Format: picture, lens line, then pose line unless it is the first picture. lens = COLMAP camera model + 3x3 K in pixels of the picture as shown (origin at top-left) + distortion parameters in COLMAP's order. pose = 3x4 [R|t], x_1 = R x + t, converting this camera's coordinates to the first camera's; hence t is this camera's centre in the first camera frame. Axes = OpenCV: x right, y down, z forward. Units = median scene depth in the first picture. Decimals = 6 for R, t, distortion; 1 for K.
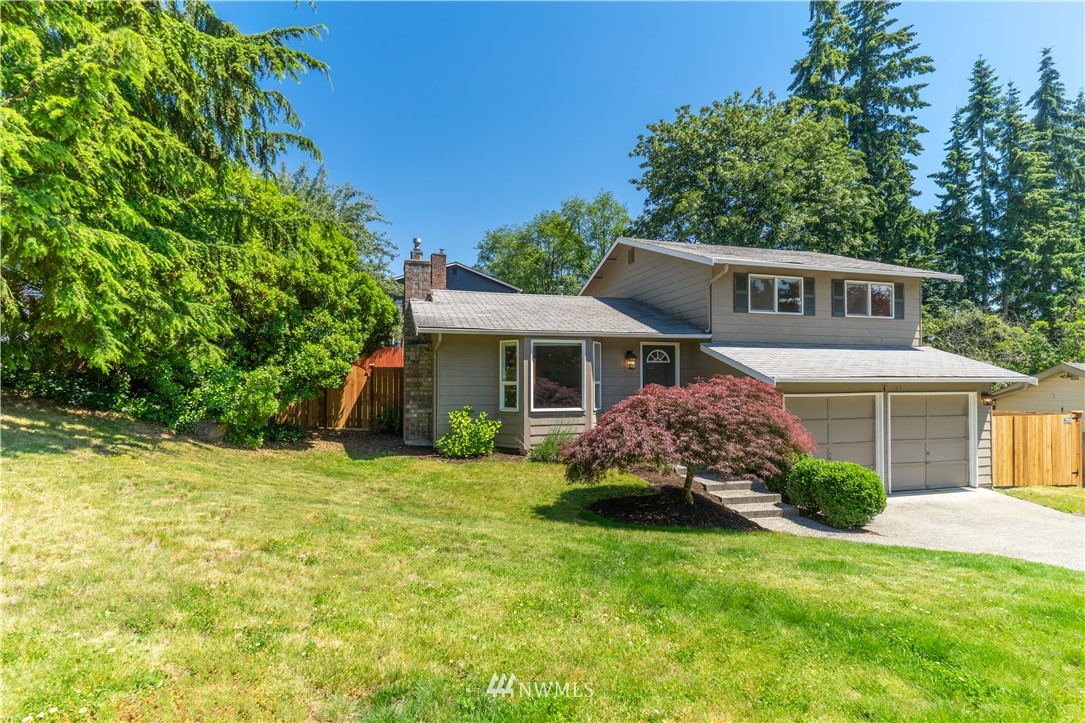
lens RADIAL K [[561.9, 0, 542.4], [0, 561.9, 372.8], [0, 0, 1]] dist [-0.002963, -0.001766]
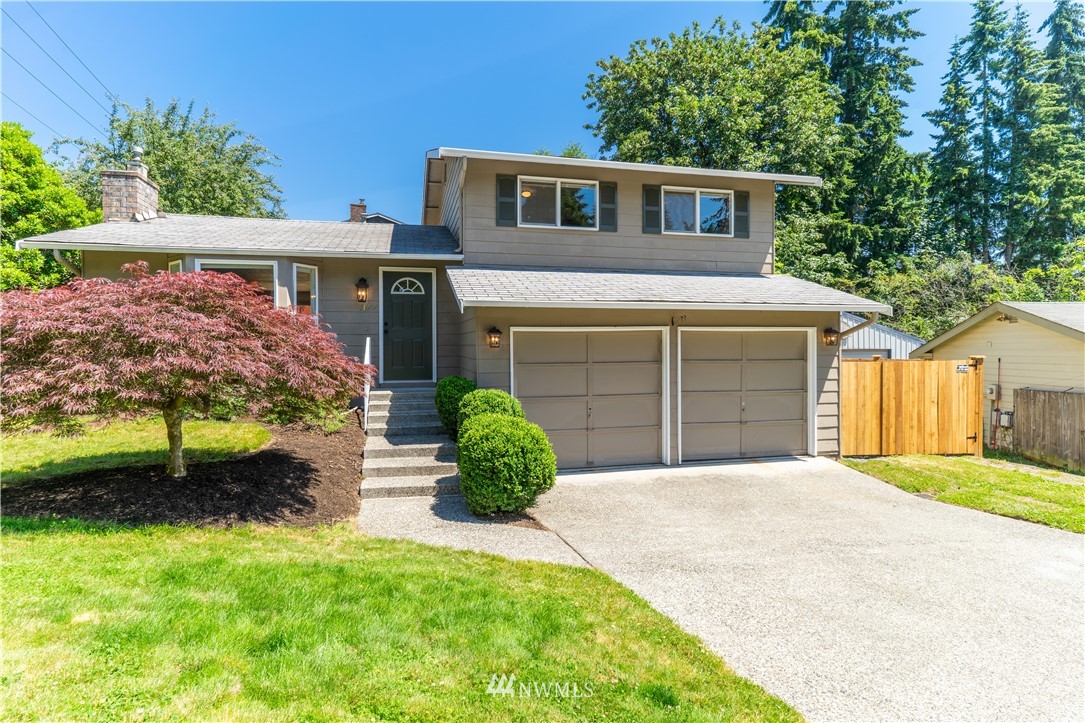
lens RADIAL K [[557.7, 0, 540.8], [0, 557.7, 354.8], [0, 0, 1]] dist [-0.003452, 0.001135]
pose [[0.998776, -0.004390, -0.049264, 0.123495], [0.005477, 0.999744, 0.021949, 0.014365], [0.049155, -0.022192, 0.998545, 0.068178]]
